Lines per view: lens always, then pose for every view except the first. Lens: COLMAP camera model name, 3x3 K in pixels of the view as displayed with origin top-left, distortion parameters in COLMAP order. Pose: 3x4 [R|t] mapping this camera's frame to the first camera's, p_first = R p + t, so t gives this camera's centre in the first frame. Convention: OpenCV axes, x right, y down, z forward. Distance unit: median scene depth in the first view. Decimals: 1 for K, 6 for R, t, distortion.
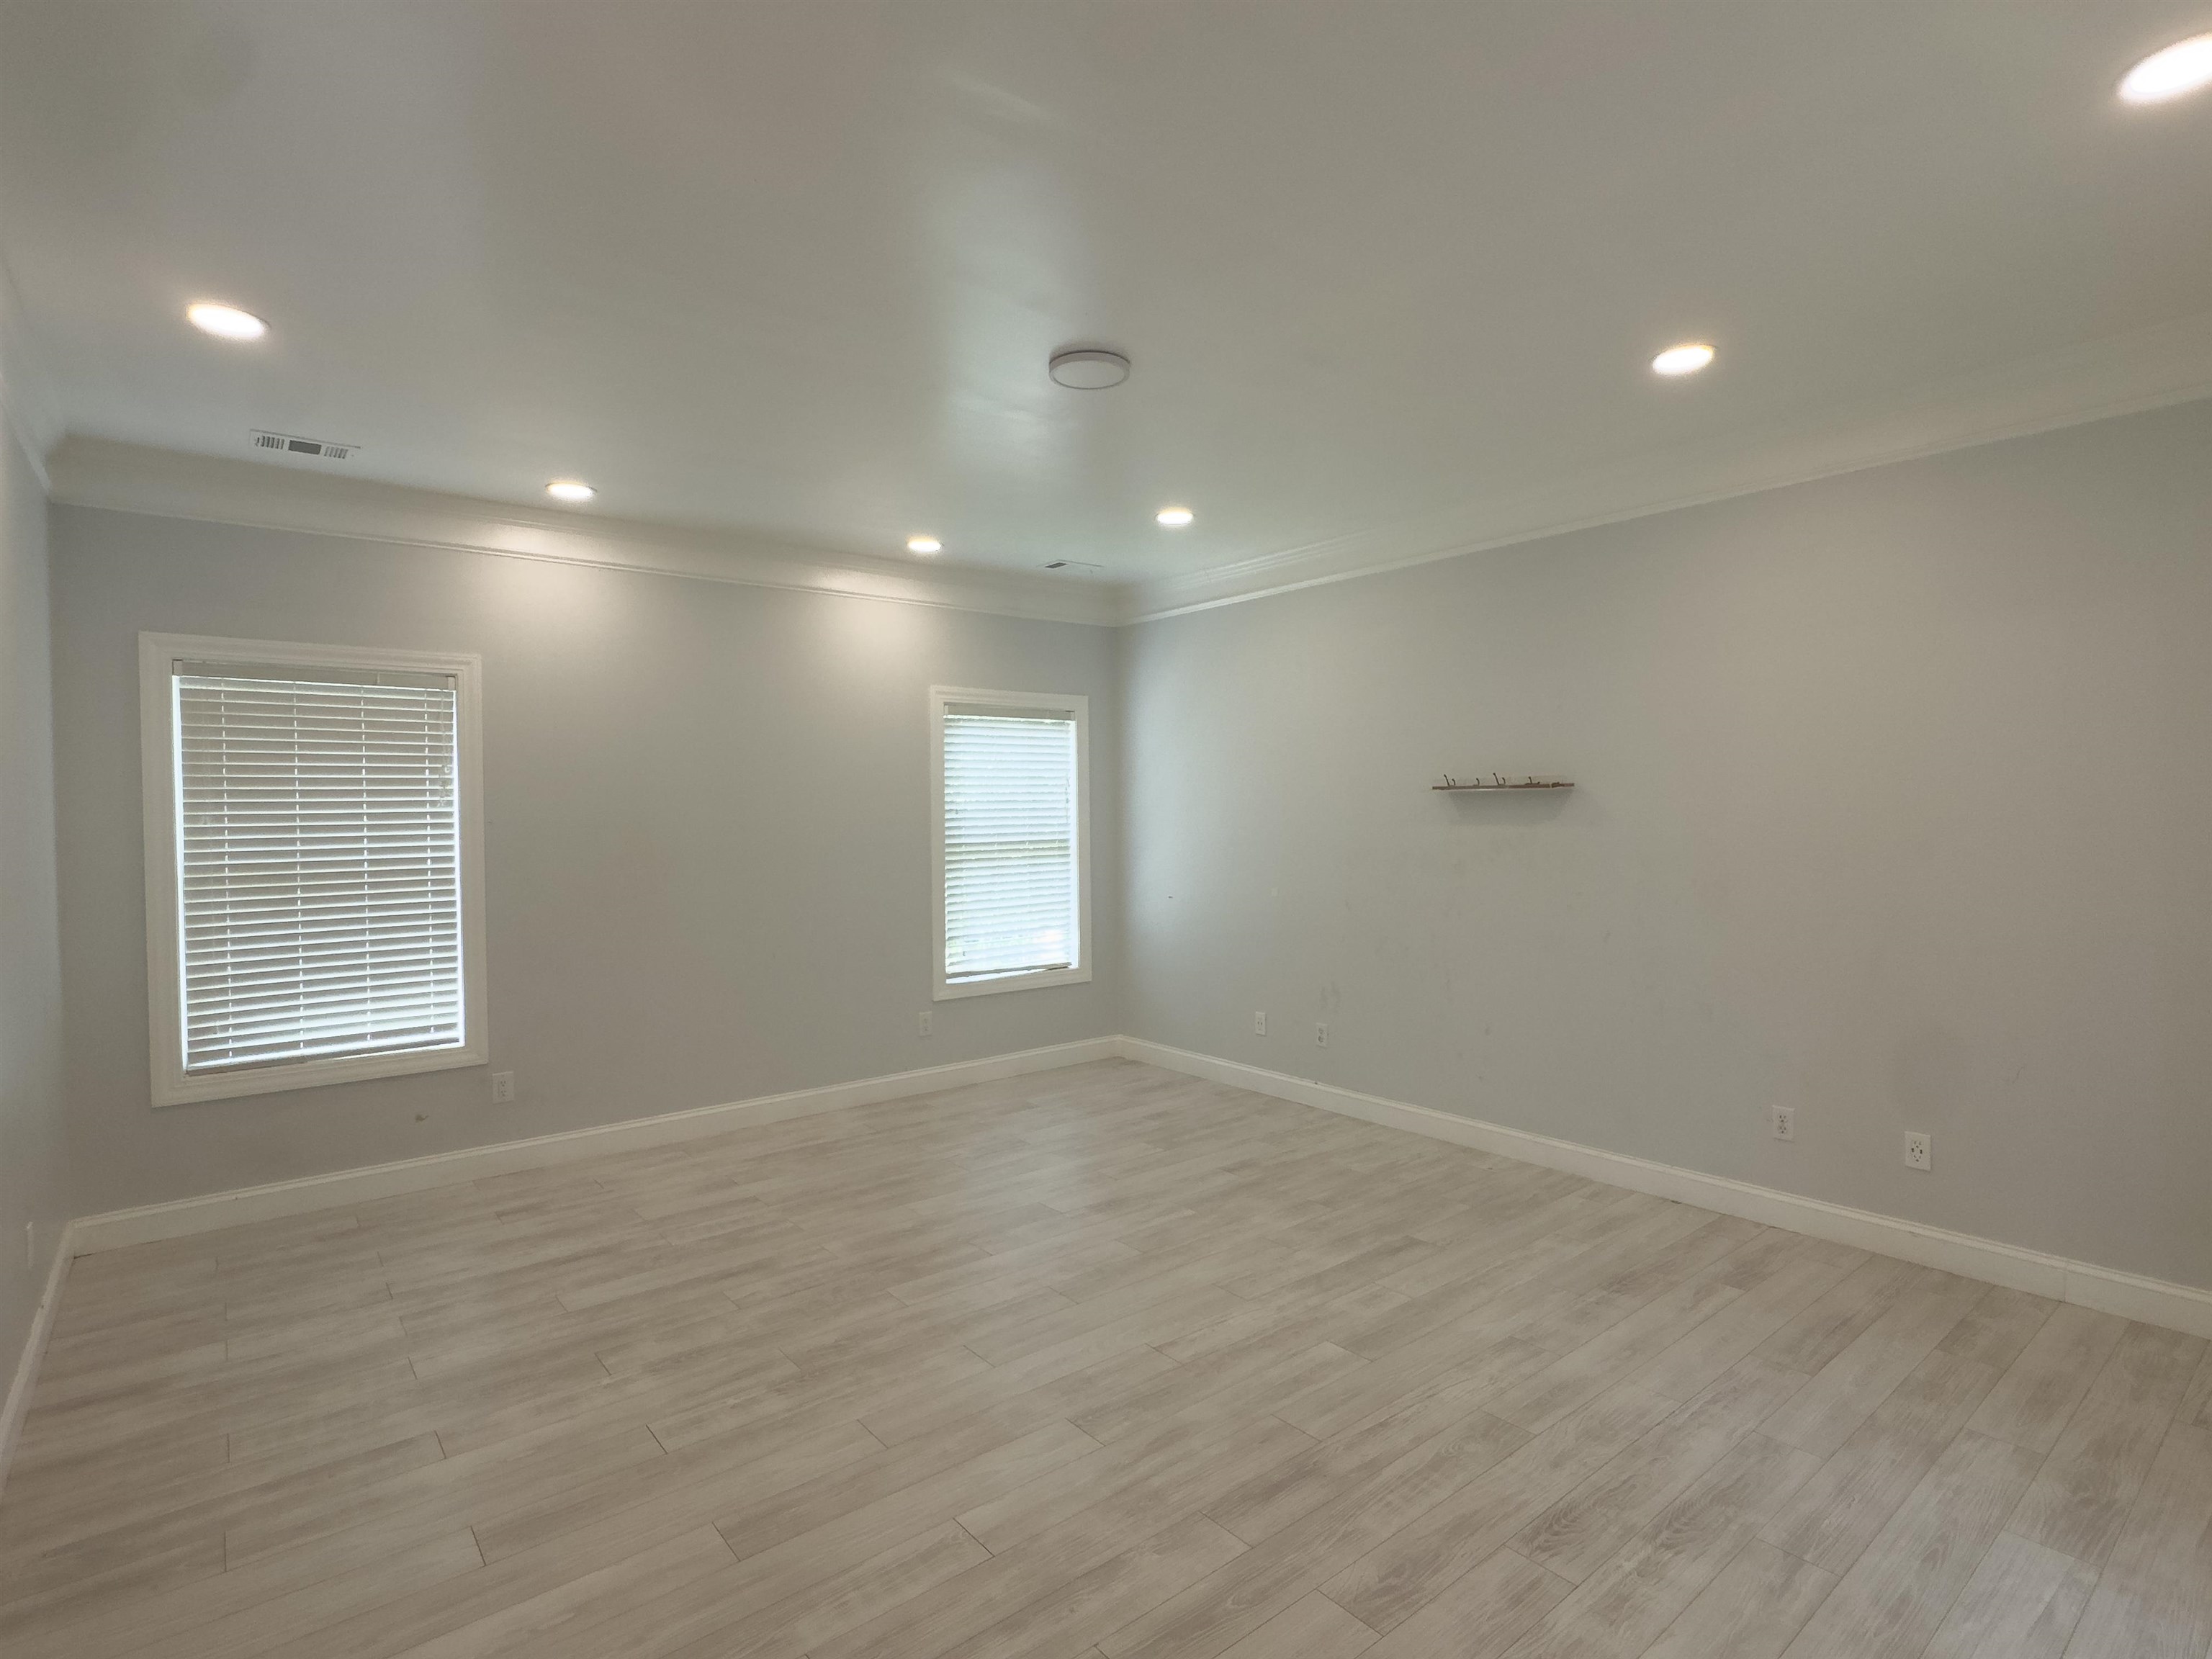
lens RADIAL K [[1108.6, 0, 1105.3], [0, 1108.6, 826.0], [0, 0, 1]] dist [-0.002457, 0.000159]
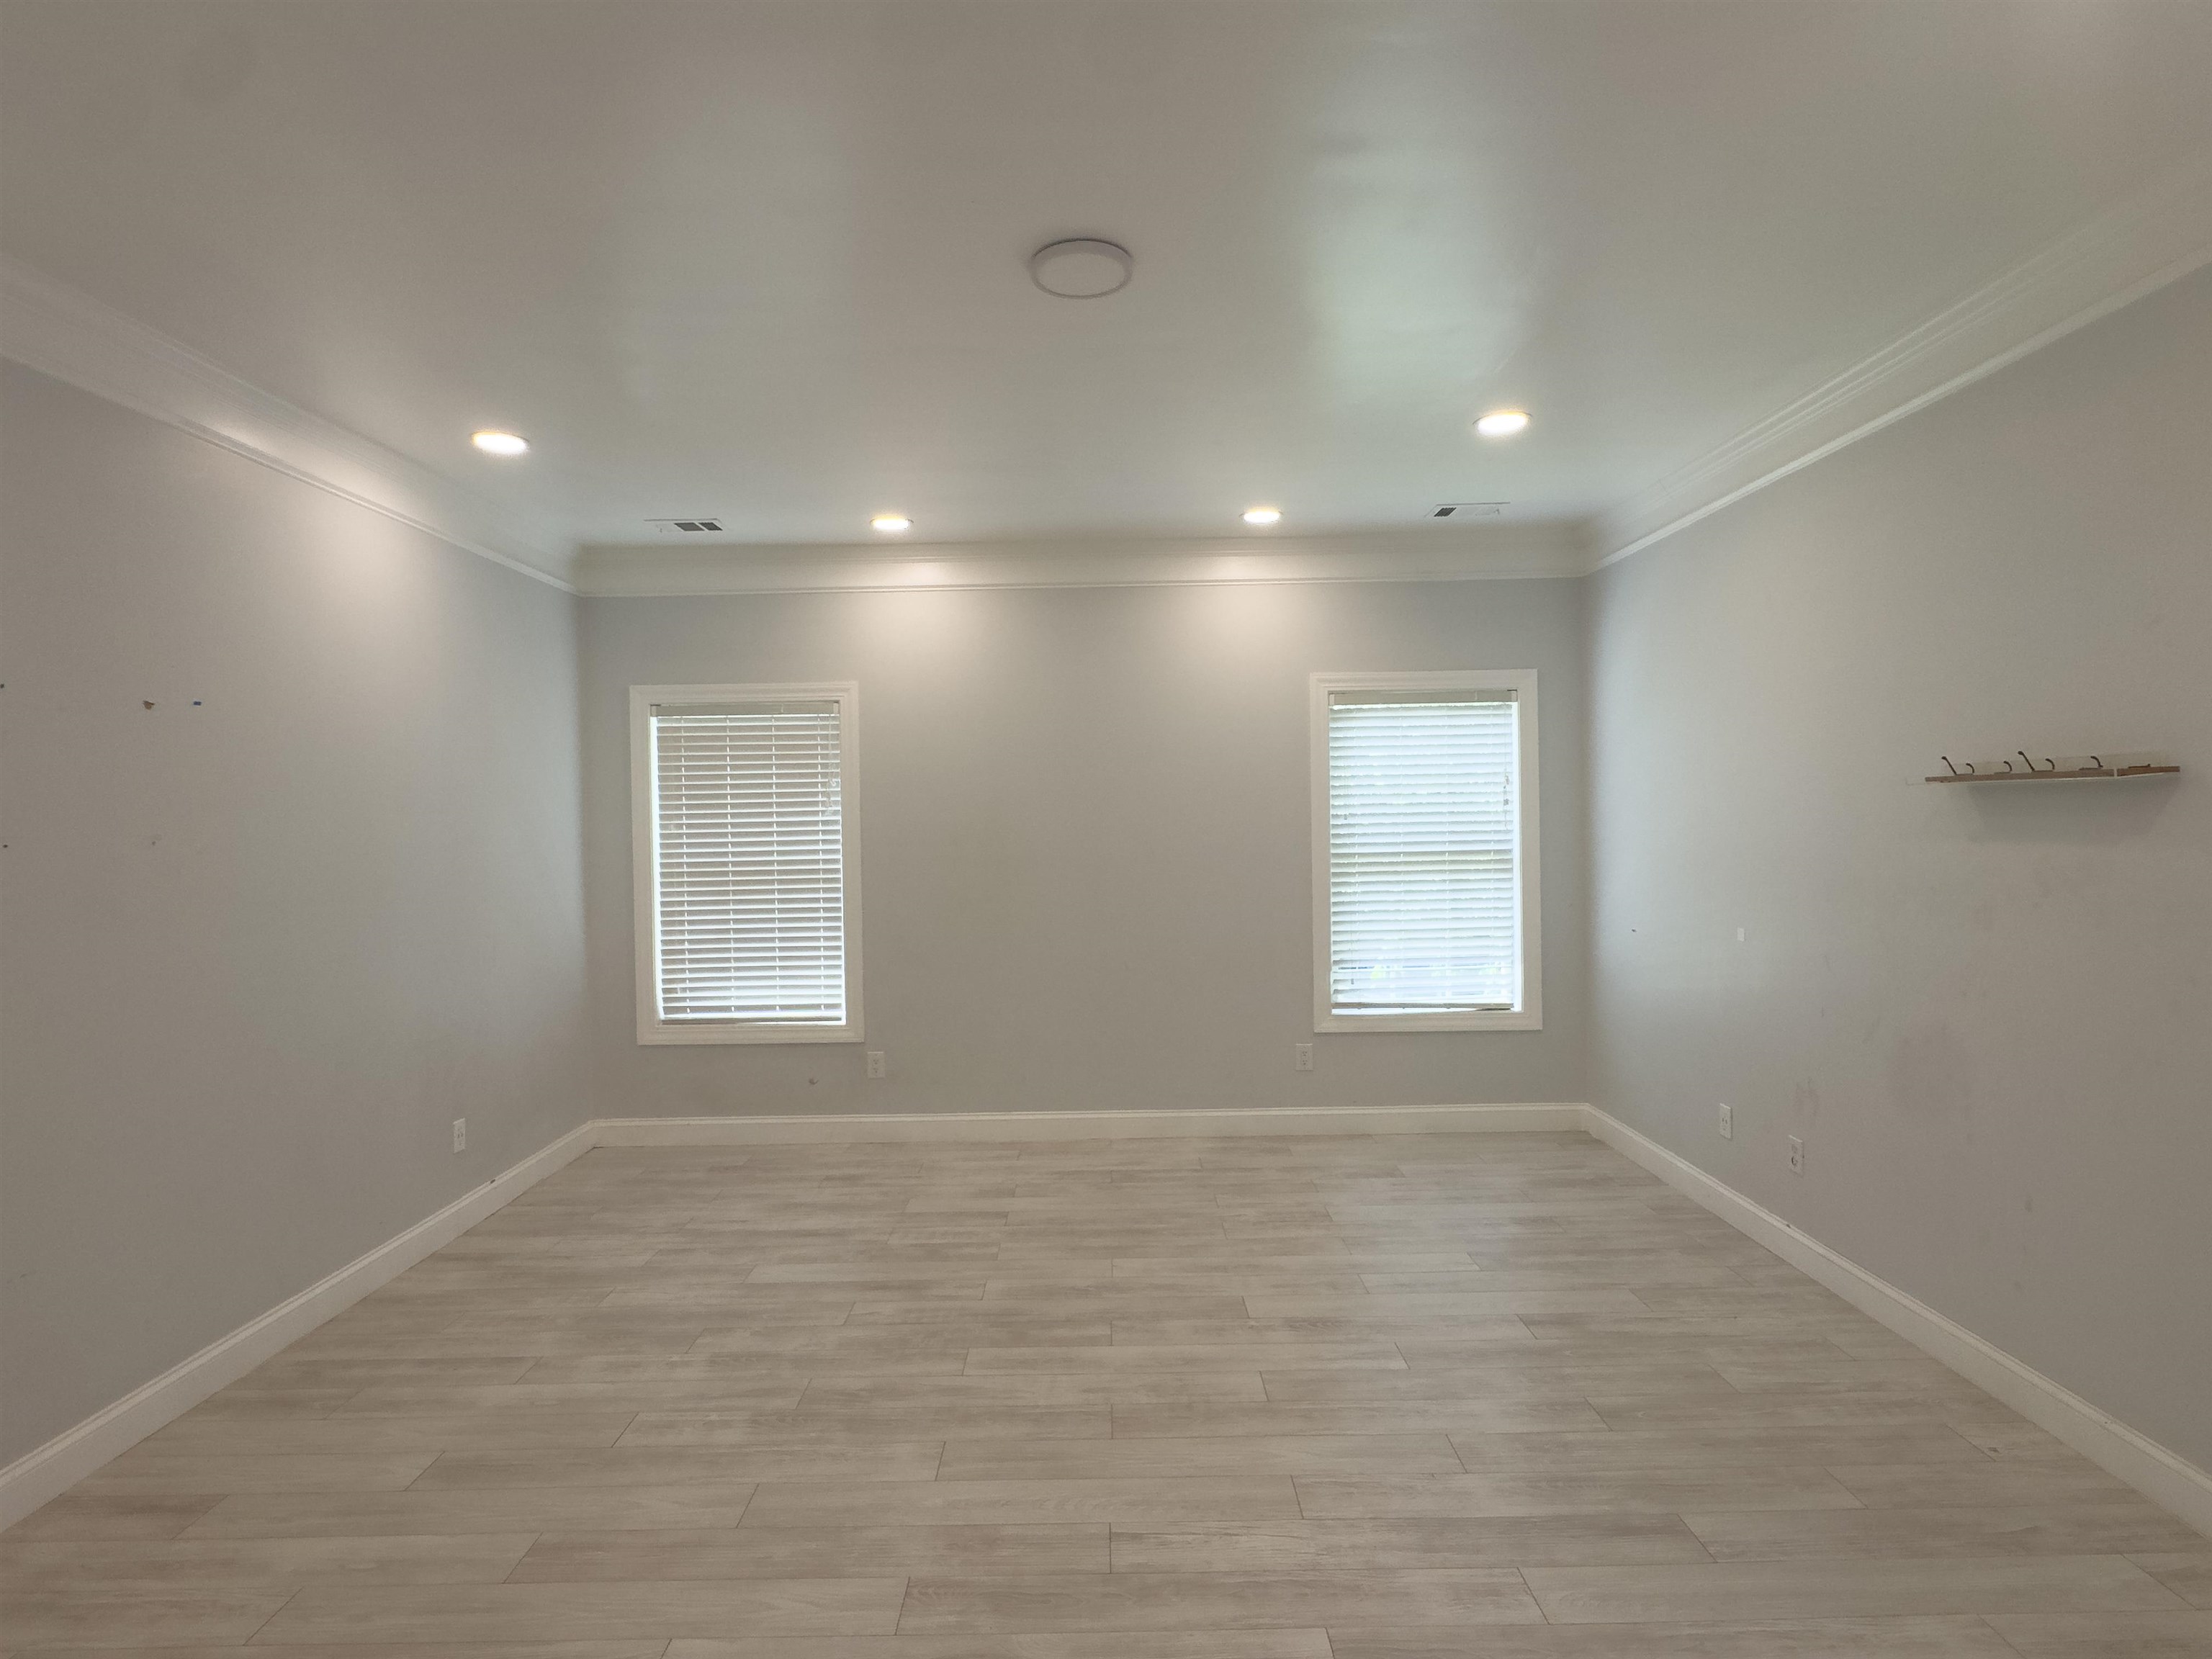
lens RADIAL K [[1108.6, 0, 1108.2], [0, 1108.6, 828.3], [0, 0, 1]] dist [-0.002457, 0.000159]
pose [[0.778541, 0.004569, -0.627577, 0.365027], [-0.001856, 0.999986, 0.004978, -0.010984], [0.627590, -0.002711, 0.778539, 0.289810]]
